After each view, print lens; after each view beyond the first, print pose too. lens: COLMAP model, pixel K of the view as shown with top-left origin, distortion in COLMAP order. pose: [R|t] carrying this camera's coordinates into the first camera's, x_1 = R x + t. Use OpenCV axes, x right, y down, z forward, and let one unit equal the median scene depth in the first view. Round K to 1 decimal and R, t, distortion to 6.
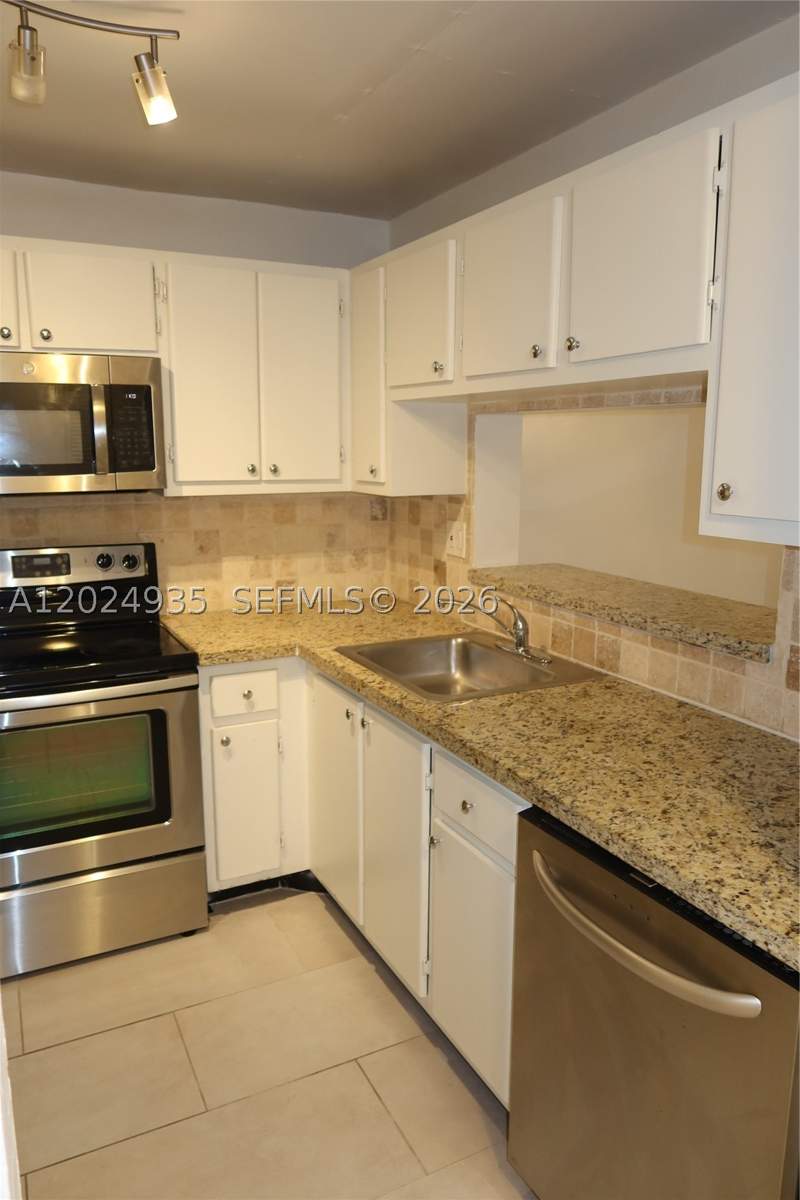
lens RADIAL K [[825.1, 0, 400.0], [0, 825.1, 600.0], [0, 0, 1]] dist [-0.026770, 0.008469]
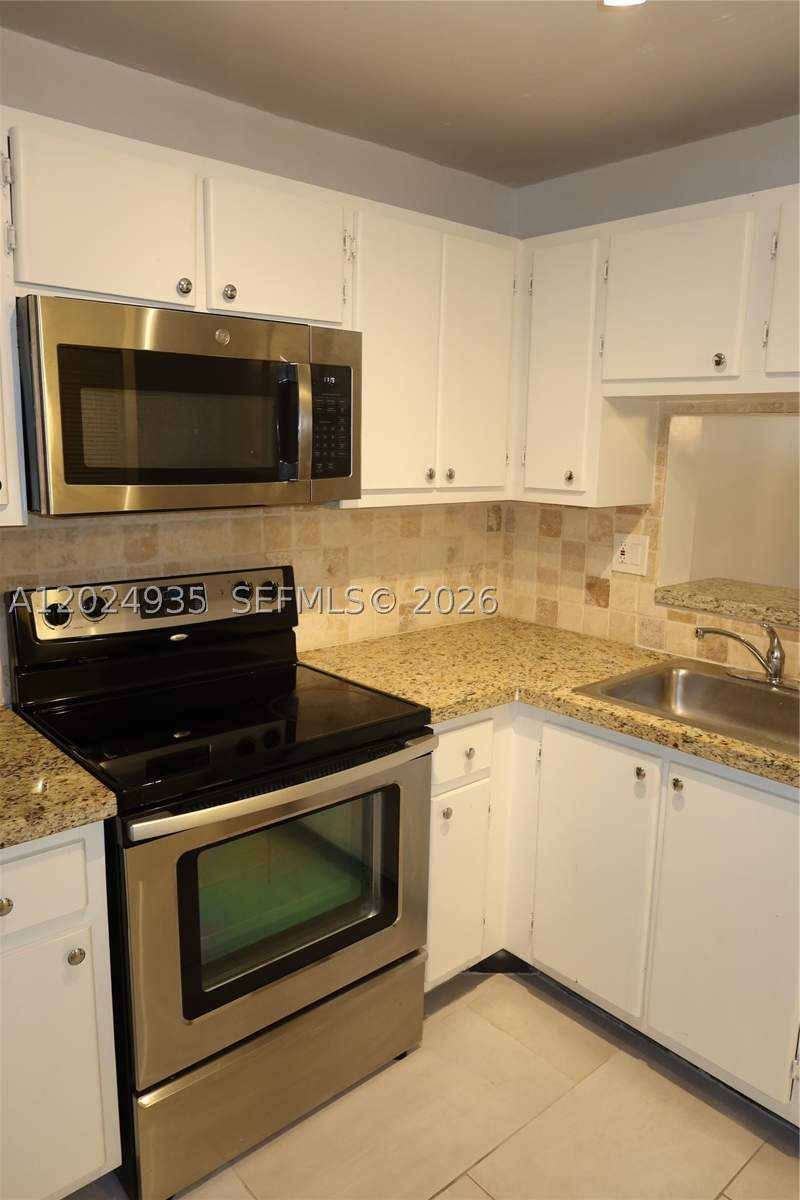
lens RADIAL K [[825.1, 0, 400.0], [0, 825.1, 600.0], [0, 0, 1]] dist [-0.026770, 0.008469]
pose [[0.969398, -0.031313, 0.243488, -0.449937], [0.029537, 0.999504, 0.010943, -0.047815], [-0.243709, -0.003417, 0.969842, 0.230716]]
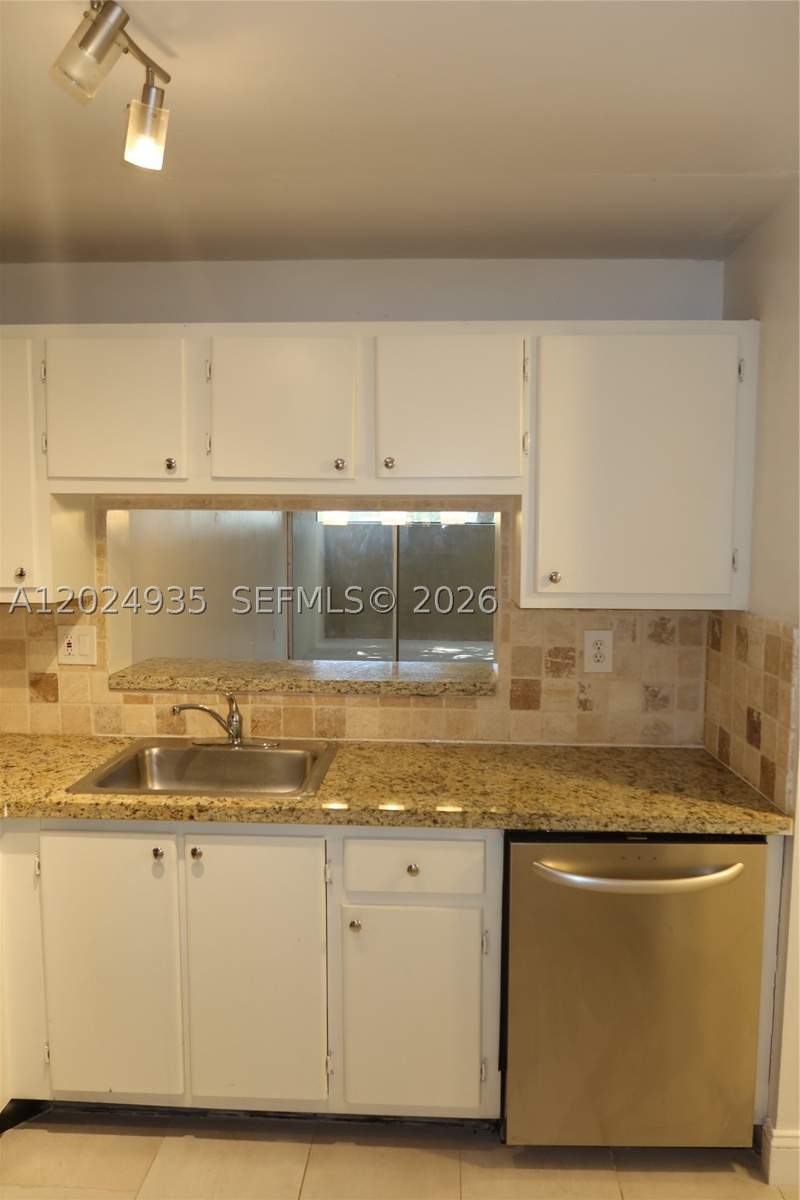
lens RADIAL K [[825.1, 0, 400.0], [0, 825.1, 600.0], [0, 0, 1]] dist [-0.026770, 0.008469]
pose [[0.504322, -0.074505, 0.860295, -0.597440], [0.155125, 0.987880, -0.005383, -0.073219], [-0.849468, 0.136168, 0.509767, 0.280134]]
